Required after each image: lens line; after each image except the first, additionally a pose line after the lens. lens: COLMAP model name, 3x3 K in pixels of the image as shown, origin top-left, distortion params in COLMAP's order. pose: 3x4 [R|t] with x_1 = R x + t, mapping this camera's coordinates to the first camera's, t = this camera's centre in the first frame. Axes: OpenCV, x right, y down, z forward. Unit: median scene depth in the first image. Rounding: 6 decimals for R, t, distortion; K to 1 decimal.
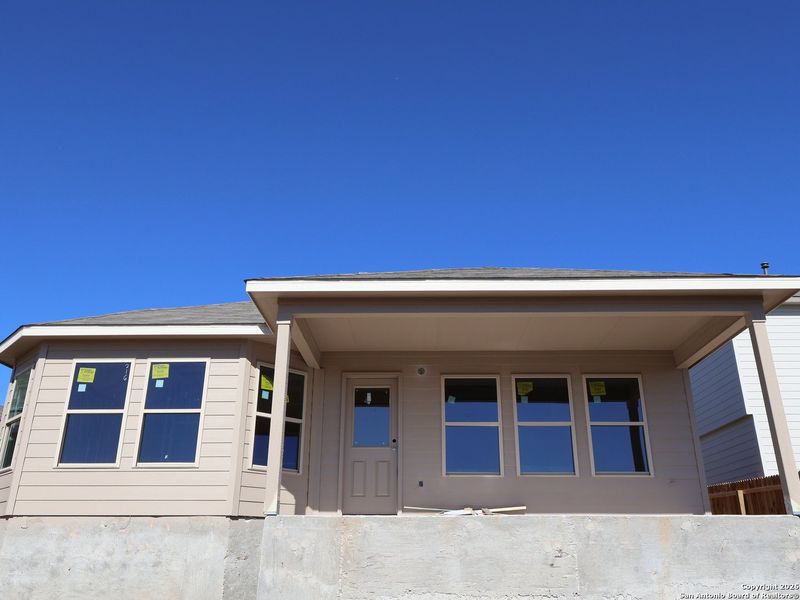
lens RADIAL K [[662.8, 0, 400.0], [0, 662.8, 300.0], [0, 0, 1]] dist [0.000813, 0.000667]
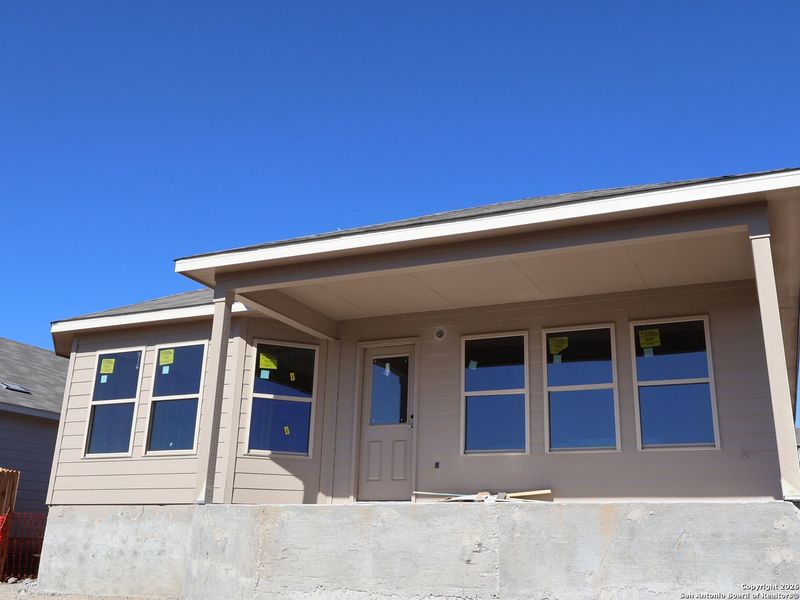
lens RADIAL K [[800.6, 0, 435.7], [0, 800.6, 276.8], [0, 0, 1]] dist [0.002216, -0.002632]
pose [[0.930593, -0.104895, -0.350706, 0.453652], [0.121544, 0.992252, 0.025736, 0.008662], [0.345289, -0.066576, 0.936132, 0.046942]]
